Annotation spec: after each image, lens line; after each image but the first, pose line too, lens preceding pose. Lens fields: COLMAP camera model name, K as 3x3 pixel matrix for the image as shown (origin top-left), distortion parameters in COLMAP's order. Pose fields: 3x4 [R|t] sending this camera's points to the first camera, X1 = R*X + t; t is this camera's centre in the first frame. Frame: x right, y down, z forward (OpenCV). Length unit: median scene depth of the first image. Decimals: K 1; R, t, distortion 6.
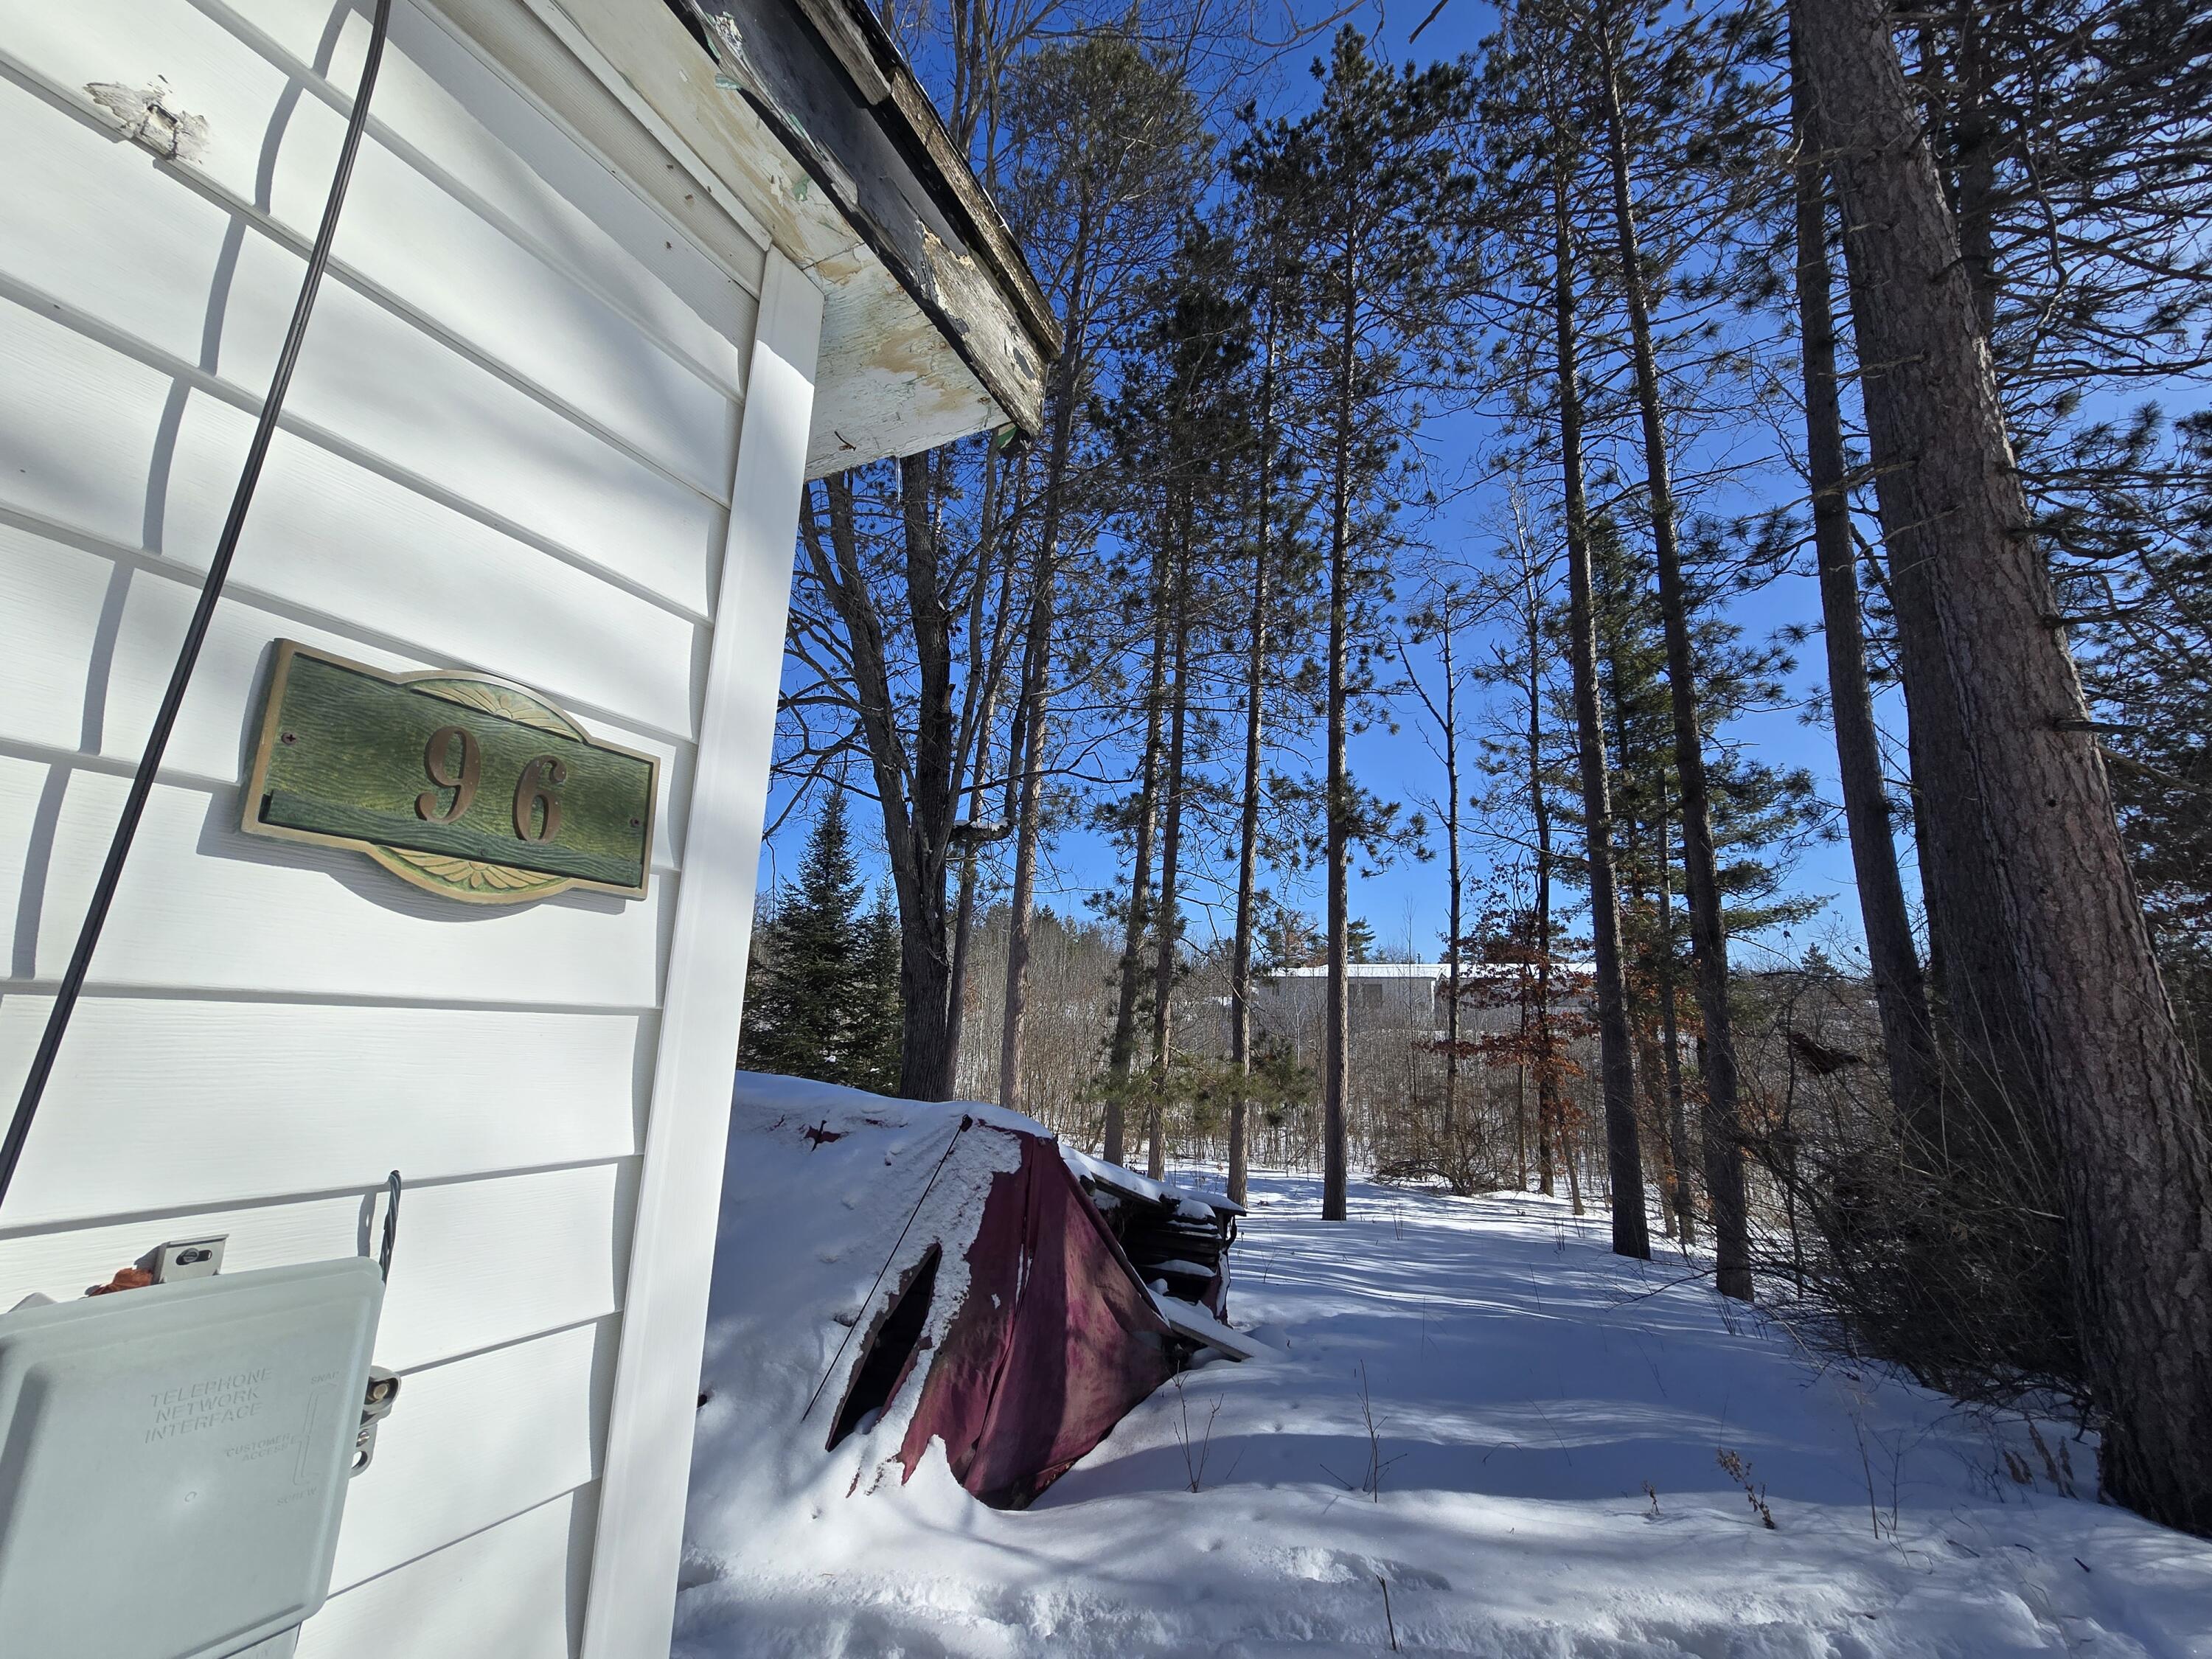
lens RADIAL K [[908.3, 0, 1099.7], [0, 908.3, 814.3], [0, 0, 1]] dist [-0.000849, 0.000317]
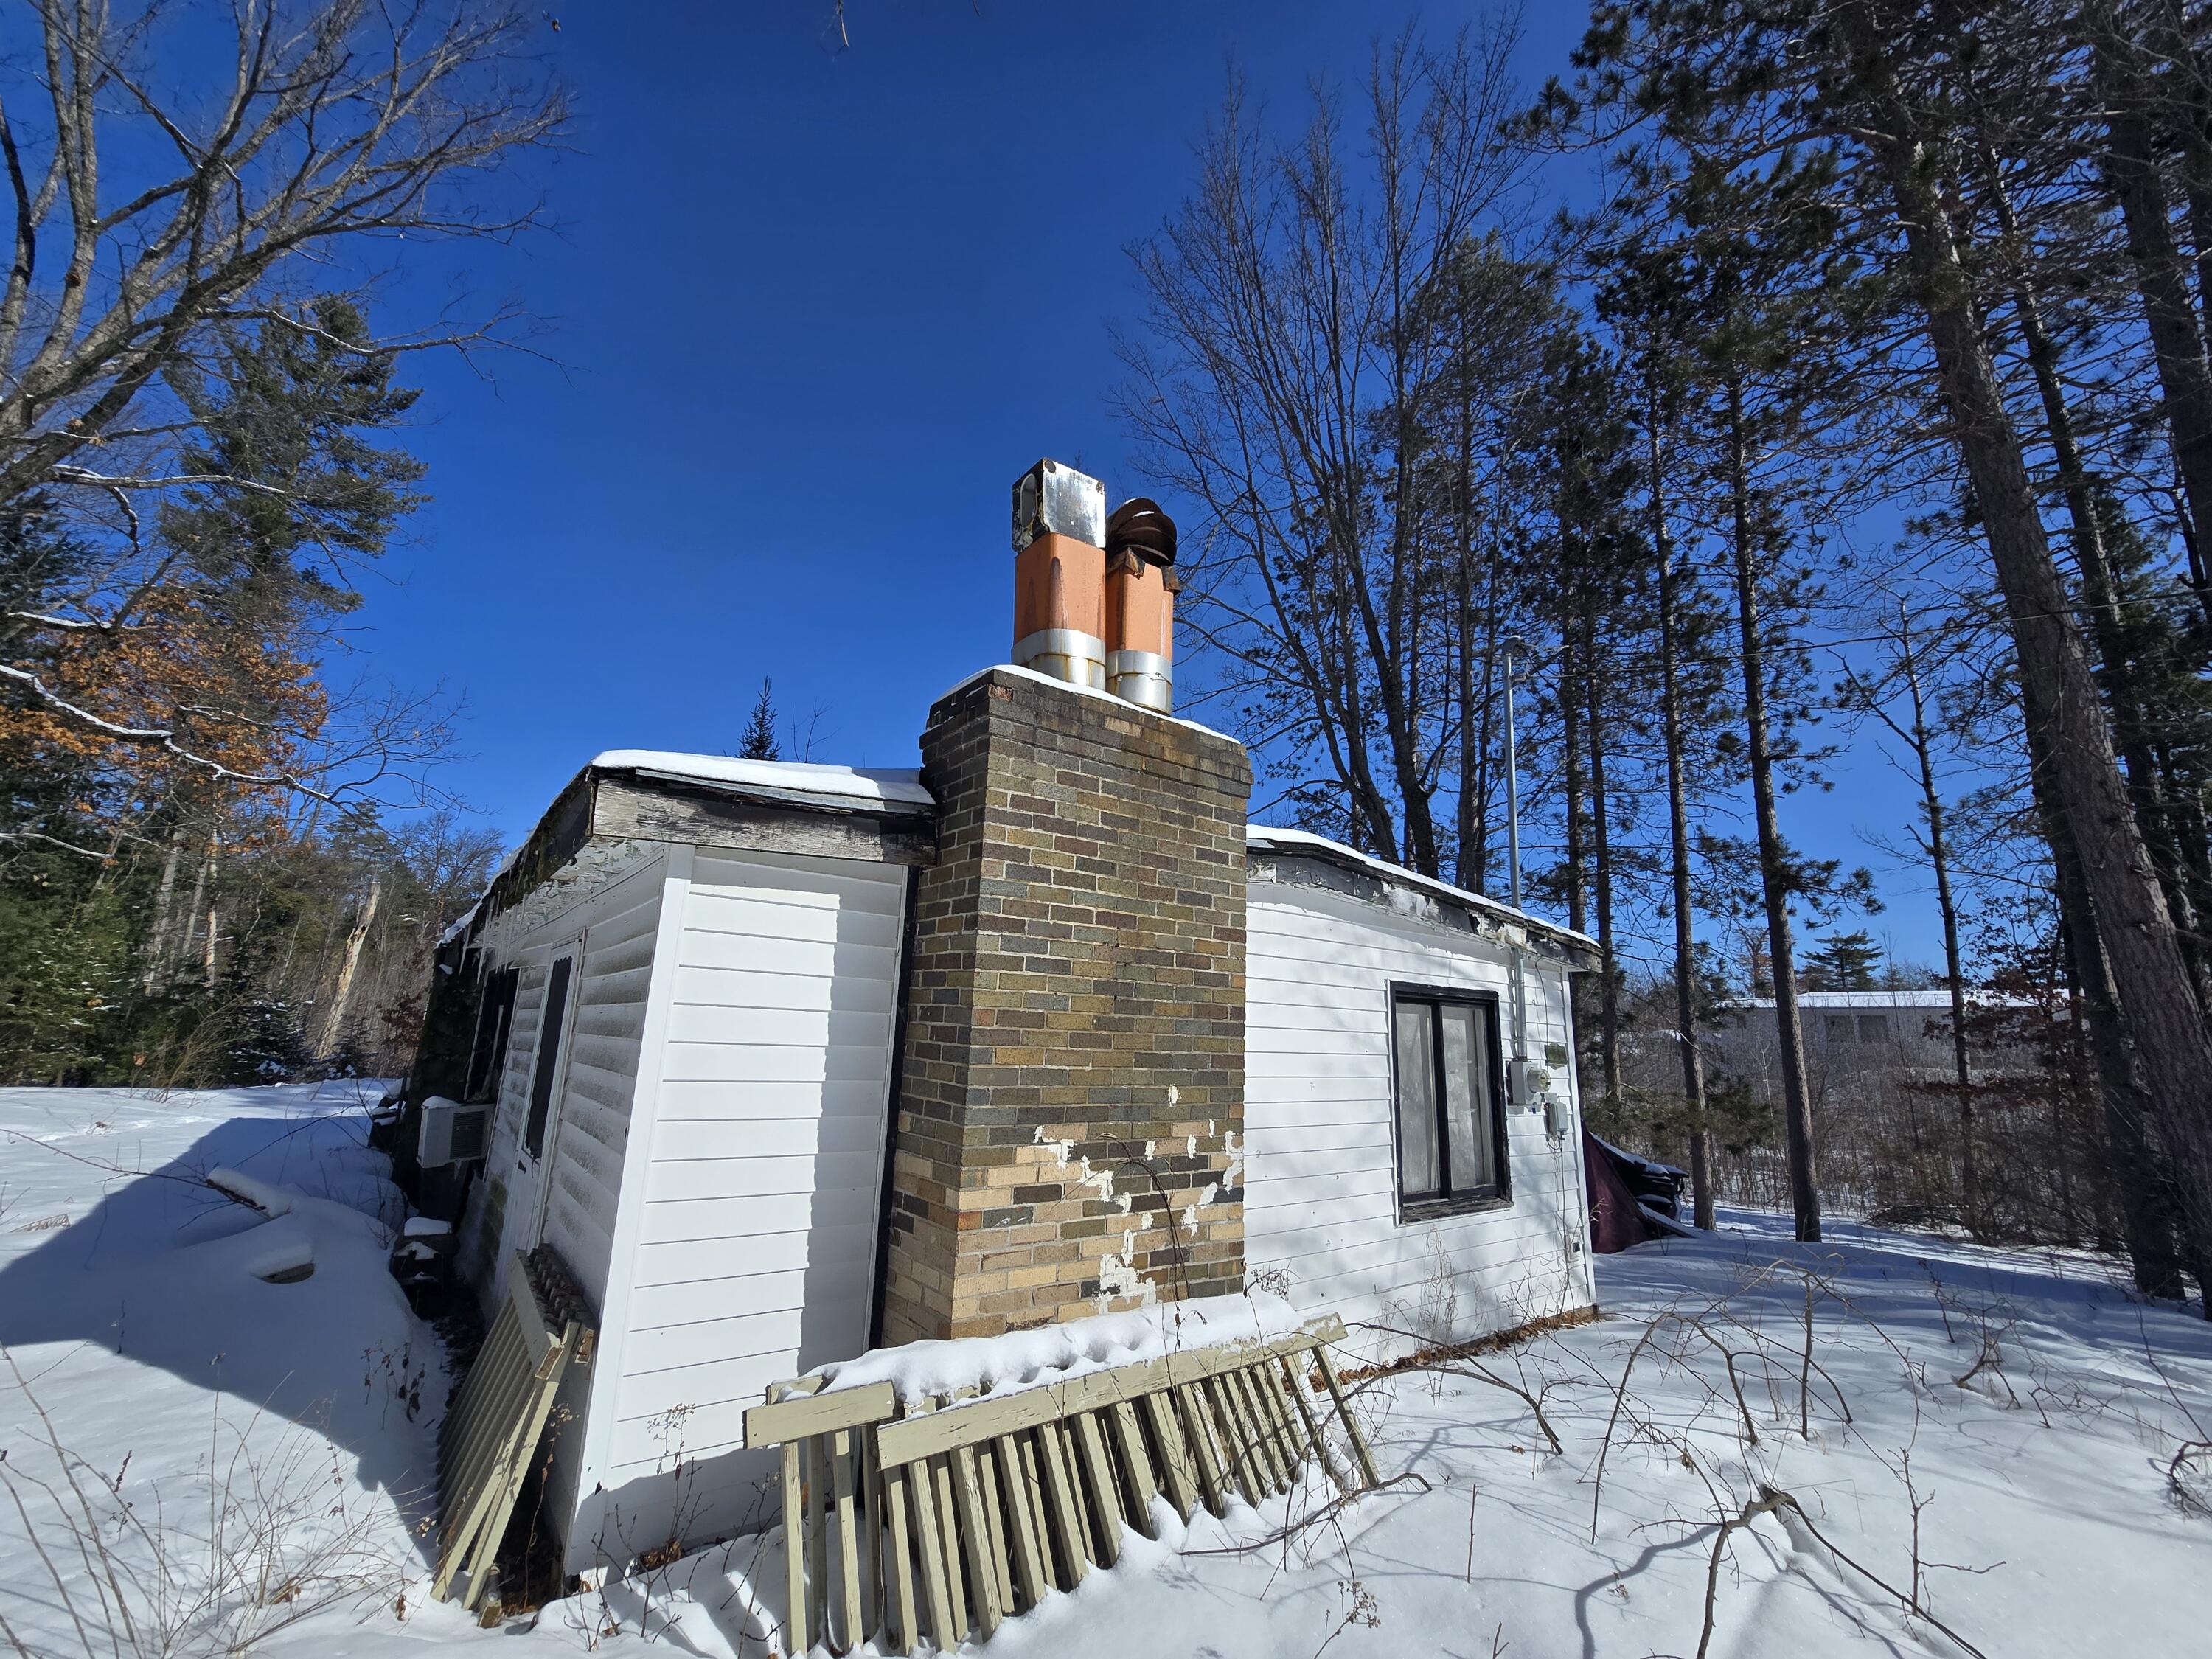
lens RADIAL K [[899.5, 0, 1113.5], [0, 899.5, 824.9], [0, 0, 1]] dist [0.001085, 0.000164]
pose [[0.914443, -0.094682, -0.393483, -0.030996], [0.085572, 0.995501, -0.040676, -0.077728], [0.395564, 0.003525, 0.918432, -0.298527]]
